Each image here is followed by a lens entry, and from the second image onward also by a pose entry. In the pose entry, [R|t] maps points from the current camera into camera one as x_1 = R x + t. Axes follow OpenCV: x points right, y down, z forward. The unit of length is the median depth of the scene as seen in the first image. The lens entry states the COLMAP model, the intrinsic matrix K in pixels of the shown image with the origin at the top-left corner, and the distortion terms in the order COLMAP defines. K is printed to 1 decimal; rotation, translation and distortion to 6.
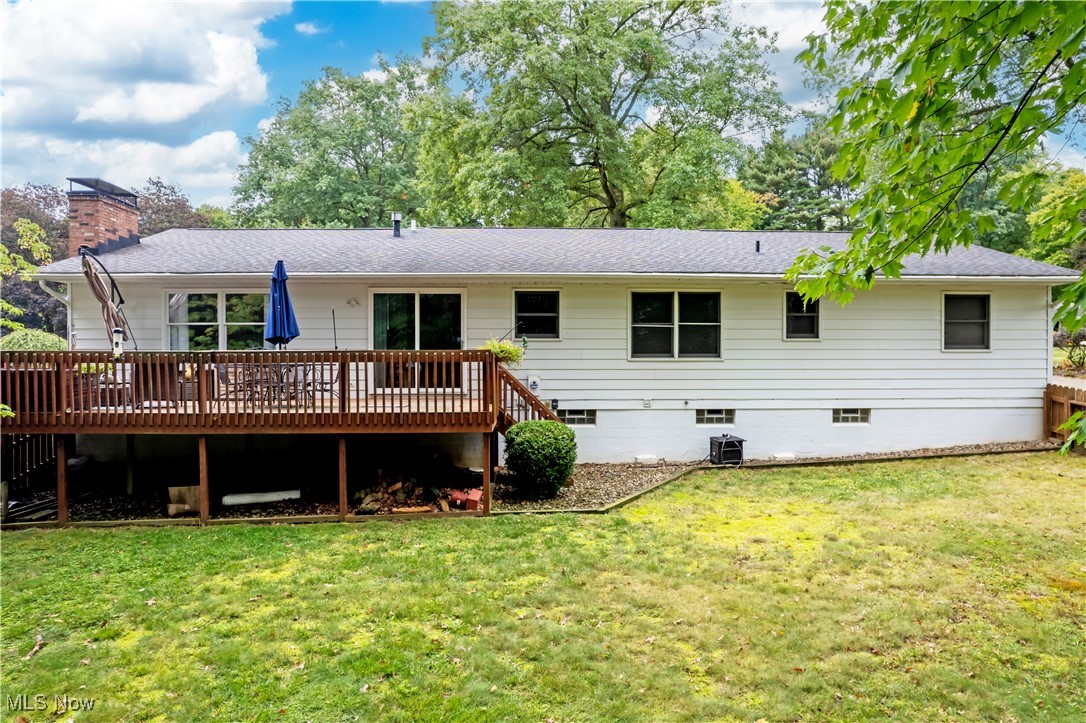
lens RADIAL K [[685.6, 0, 543.0], [0, 685.6, 361.5], [0, 0, 1]] dist [-0.097543, 0.084215]
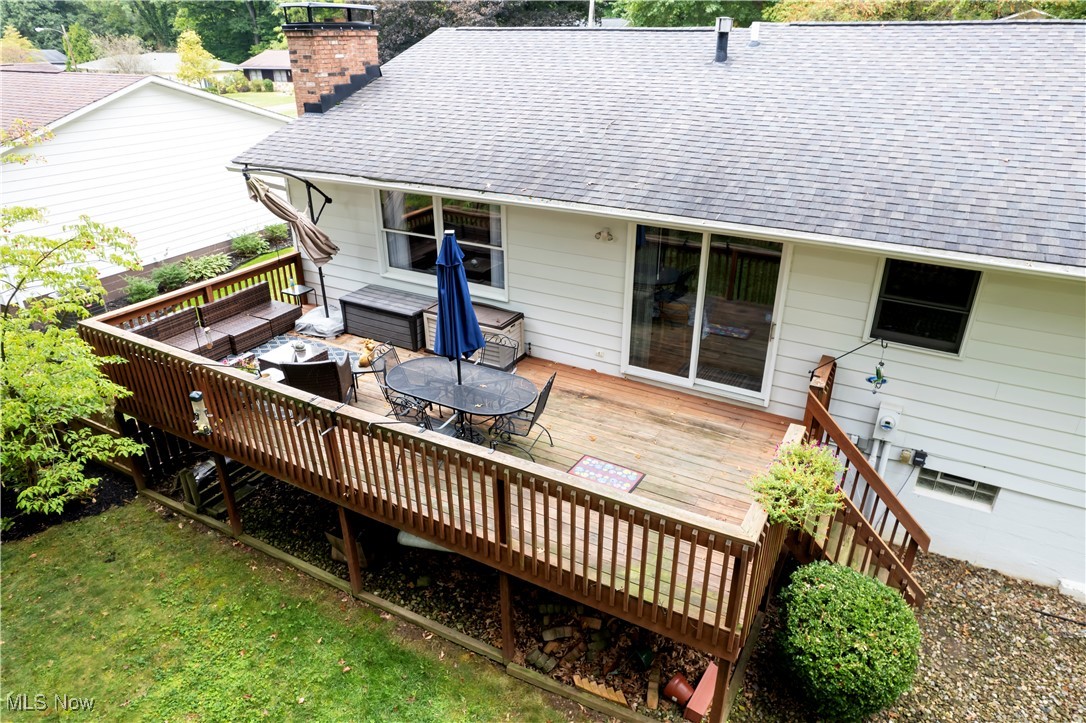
lens RADIAL K [[685.6, 0, 543.0], [0, 685.6, 361.5], [0, 0, 1]] dist [-0.097543, 0.084215]
pose [[0.852997, 0.226051, -0.470422, -0.005827], [-0.000772, 0.901883, 0.431980, -0.250765], [0.521915, -0.368114, 0.769478, 0.440470]]
